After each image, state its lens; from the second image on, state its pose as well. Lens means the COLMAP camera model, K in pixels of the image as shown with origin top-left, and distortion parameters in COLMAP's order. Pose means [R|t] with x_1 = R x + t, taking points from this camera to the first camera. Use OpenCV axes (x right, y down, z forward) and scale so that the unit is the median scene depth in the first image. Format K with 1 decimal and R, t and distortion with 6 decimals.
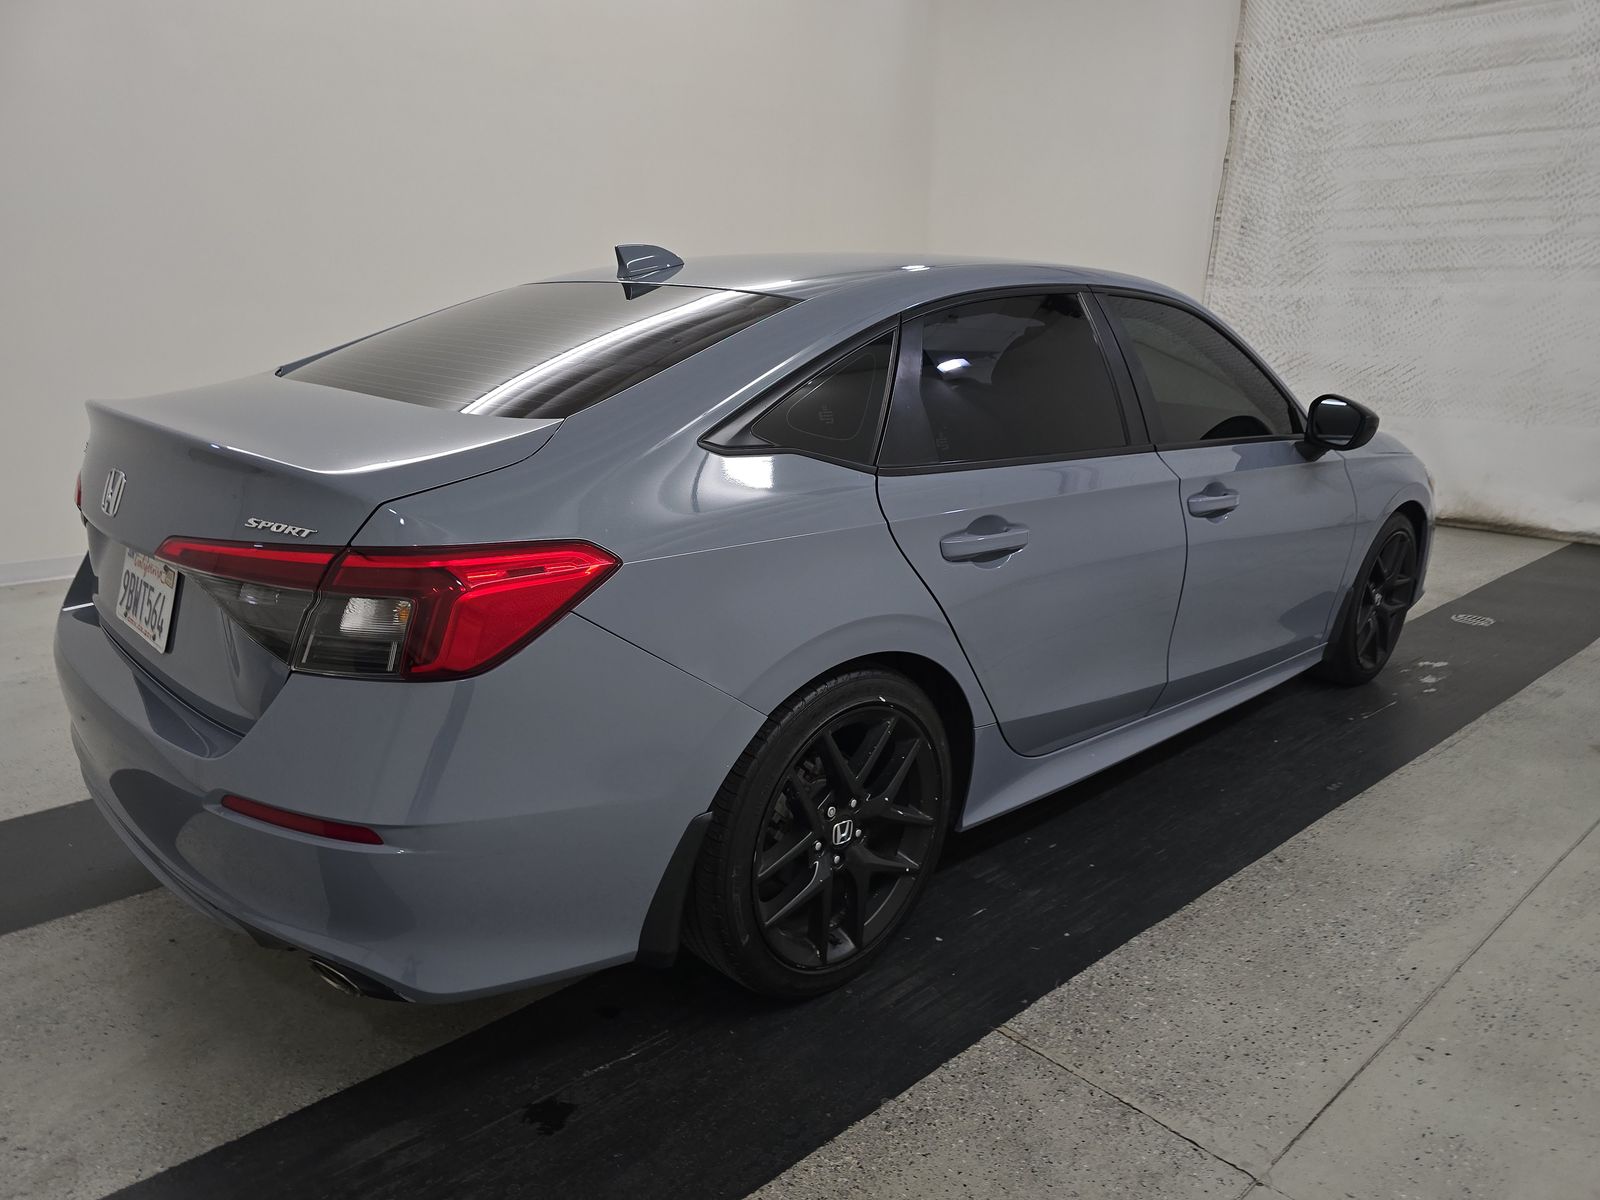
lens RADIAL K [[1066.4, 0, 800.0], [0, 1066.4, 600.0], [0, 0, 1]] dist [-0.018158, -0.003590]
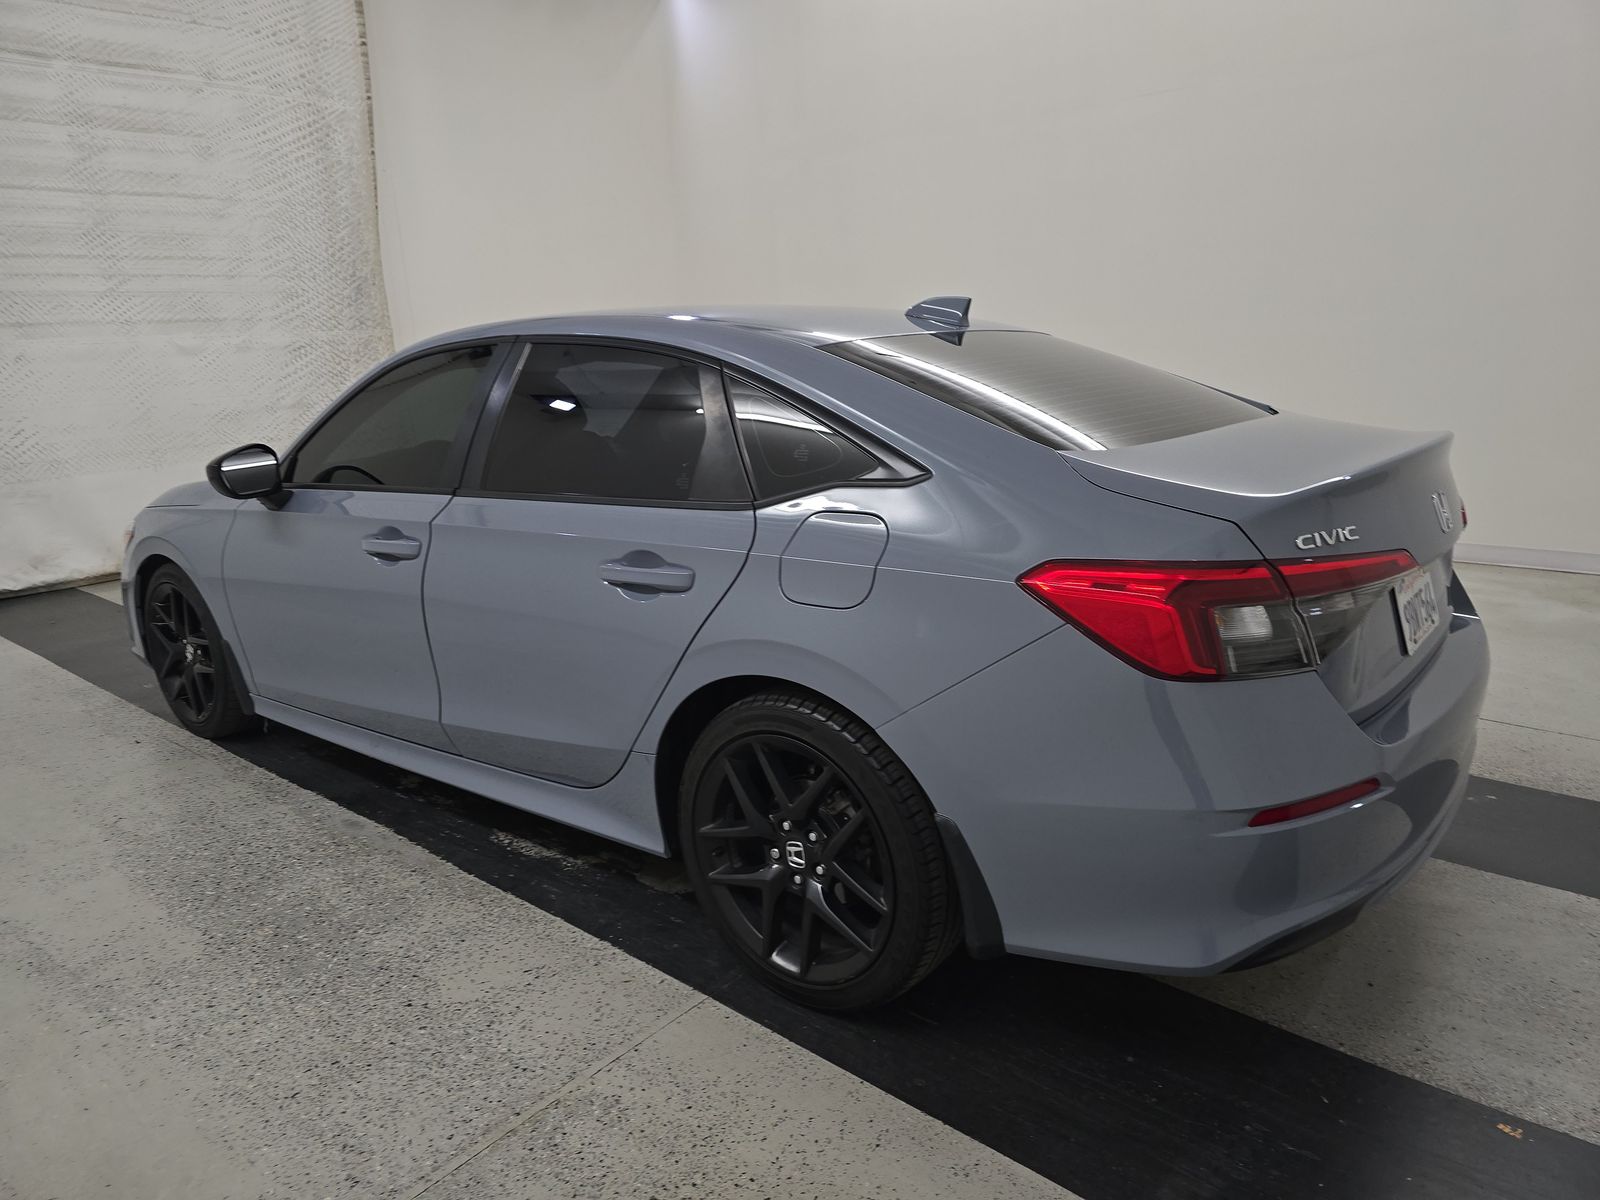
lens RADIAL K [[1066.4, 0, 800.0], [0, 1066.4, 600.0], [0, 0, 1]] dist [-0.018158, -0.003590]
pose [[-0.103709, -0.237277, 0.965890, -0.443874], [0.288156, 0.922309, 0.257511, -0.131113], [-0.951951, 0.305033, -0.027280, 0.449715]]
